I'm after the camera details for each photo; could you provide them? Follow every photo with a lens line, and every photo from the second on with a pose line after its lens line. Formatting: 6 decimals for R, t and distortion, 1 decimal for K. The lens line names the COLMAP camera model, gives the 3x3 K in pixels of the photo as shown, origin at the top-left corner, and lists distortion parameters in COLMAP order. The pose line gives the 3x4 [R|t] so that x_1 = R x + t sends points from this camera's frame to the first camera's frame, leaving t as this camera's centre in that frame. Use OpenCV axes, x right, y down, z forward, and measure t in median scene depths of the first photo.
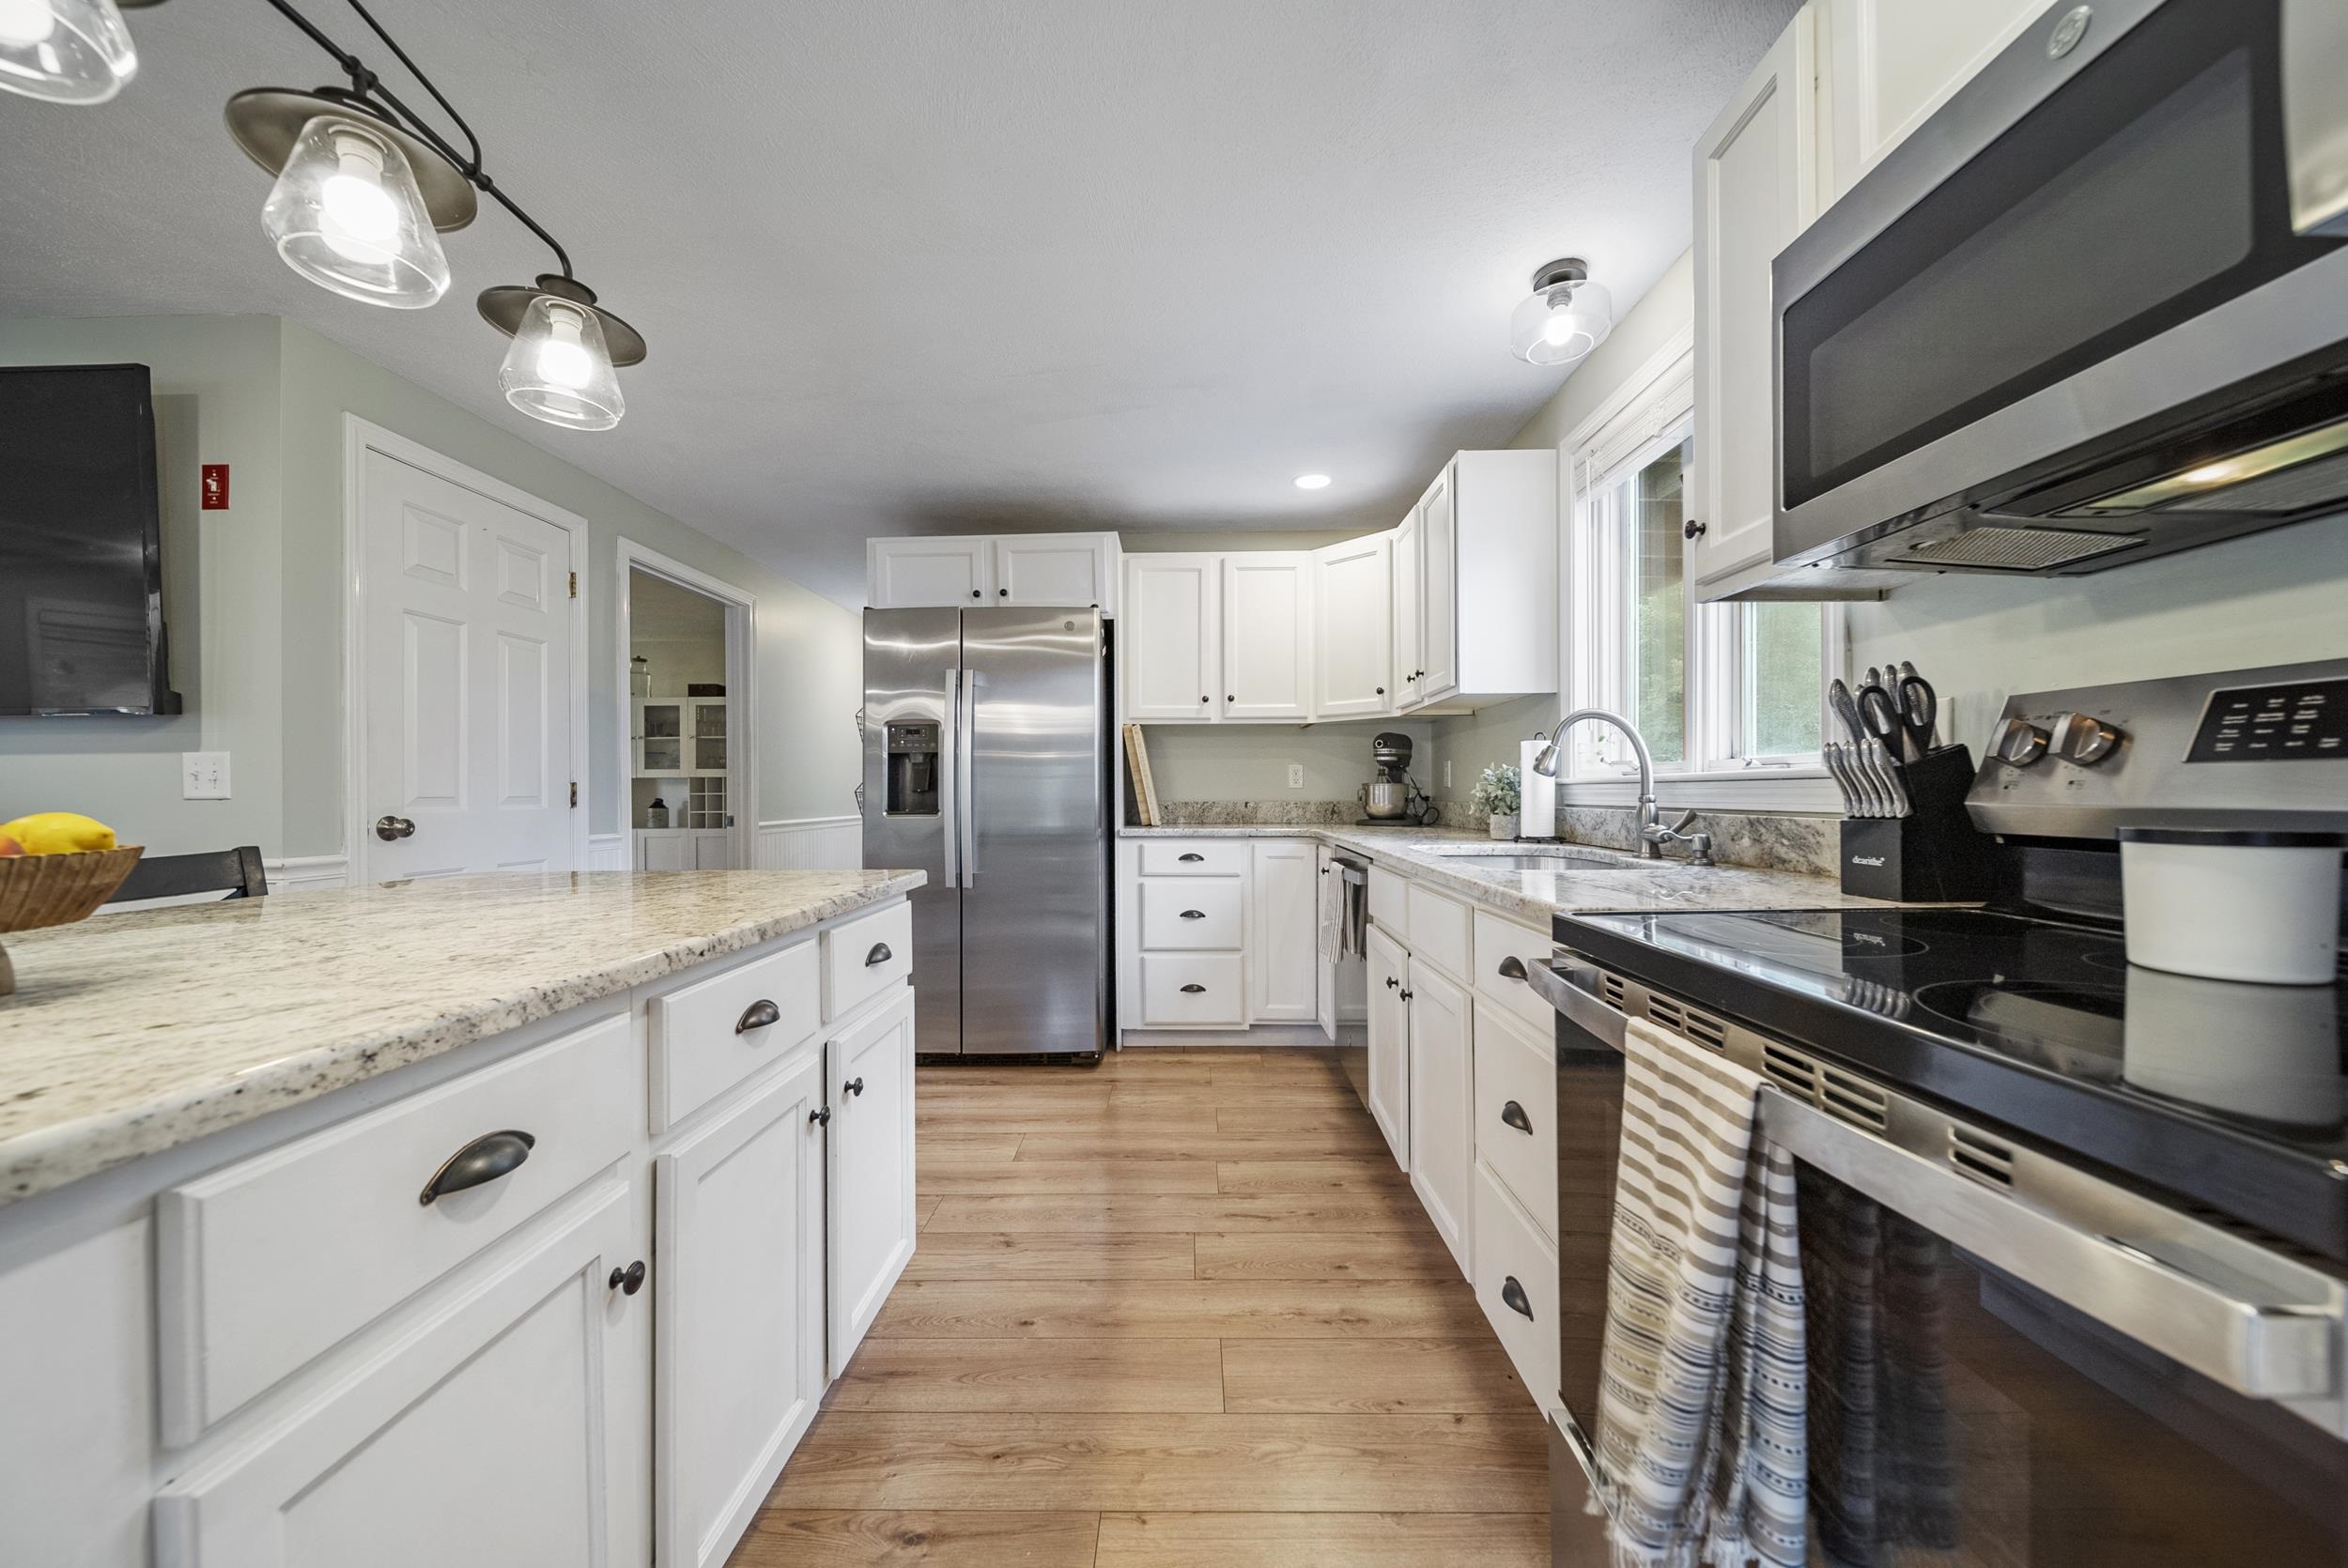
lens RADIAL K [[829.8, 0, 1173.0], [0, 829.8, 788.1], [0, 0, 1]] dist [0.000496, -0.002022]
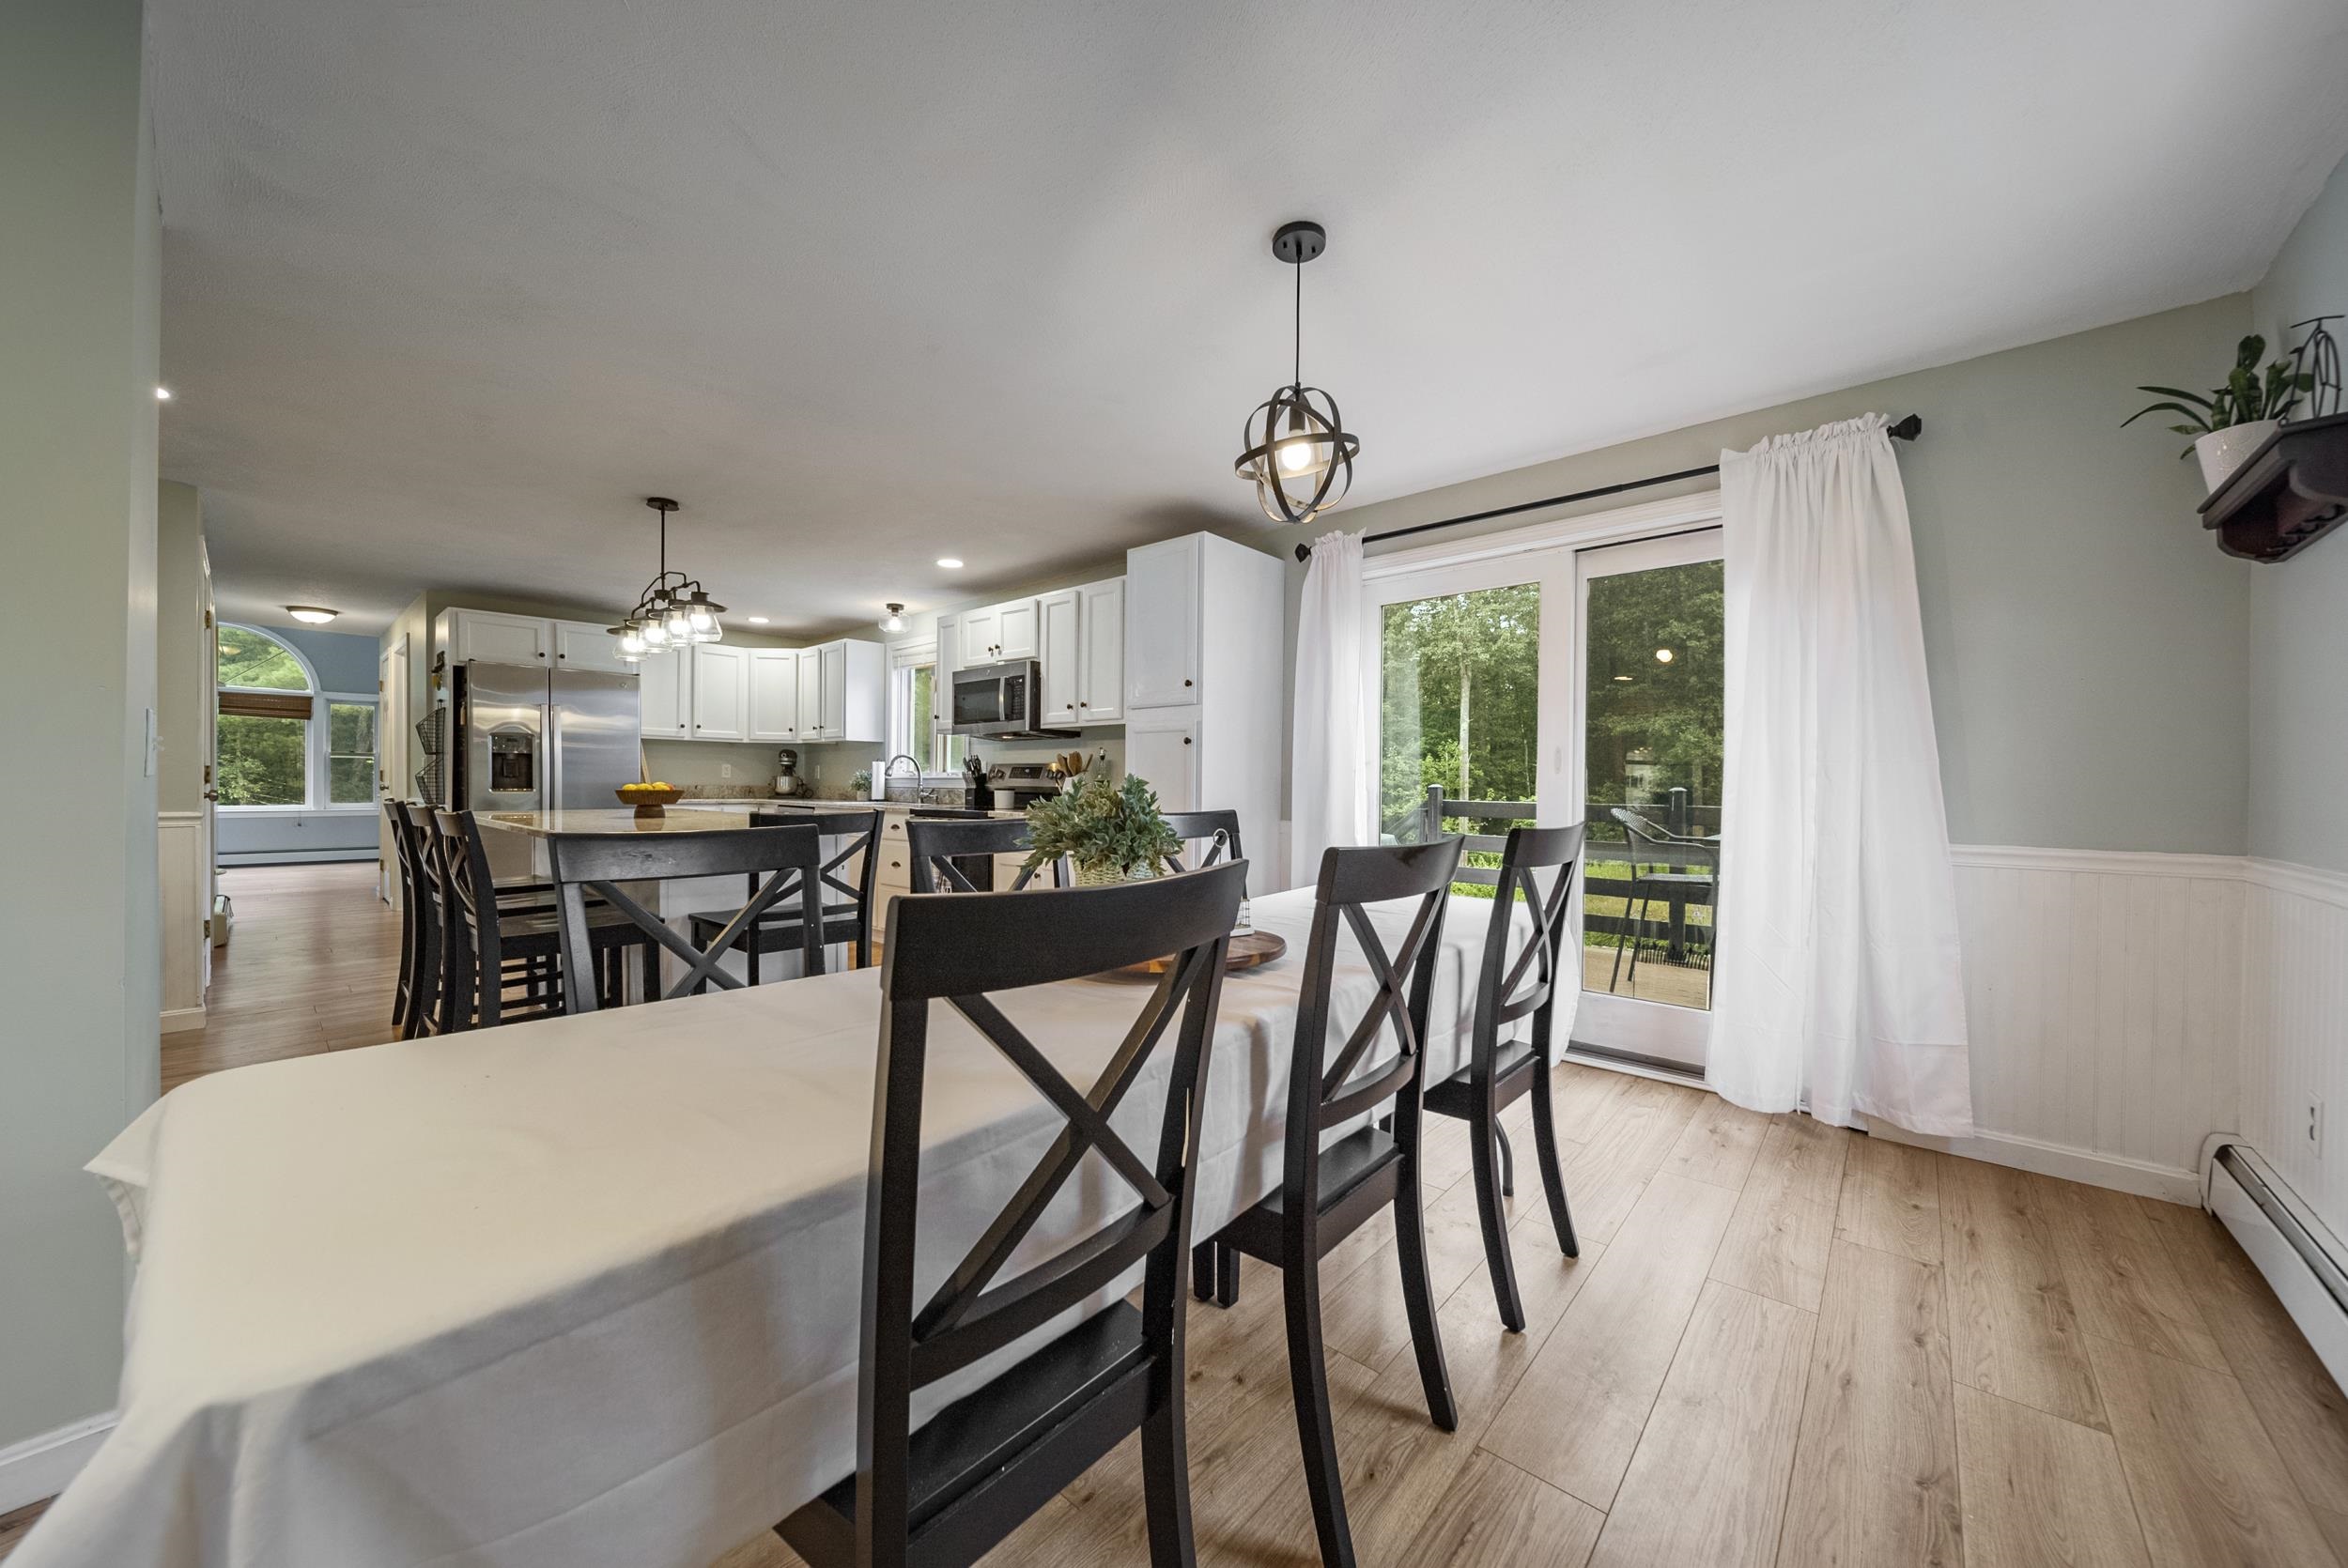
lens RADIAL K [[829.8, 0, 1173.0], [0, 829.8, 788.1], [0, 0, 1]] dist [0.000496, -0.002022]
pose [[0.643243, 0.003902, 0.765652, -0.690928], [-0.014472, 0.999870, 0.007063, -0.005190], [-0.765525, -0.015624, 0.643216, -0.996671]]
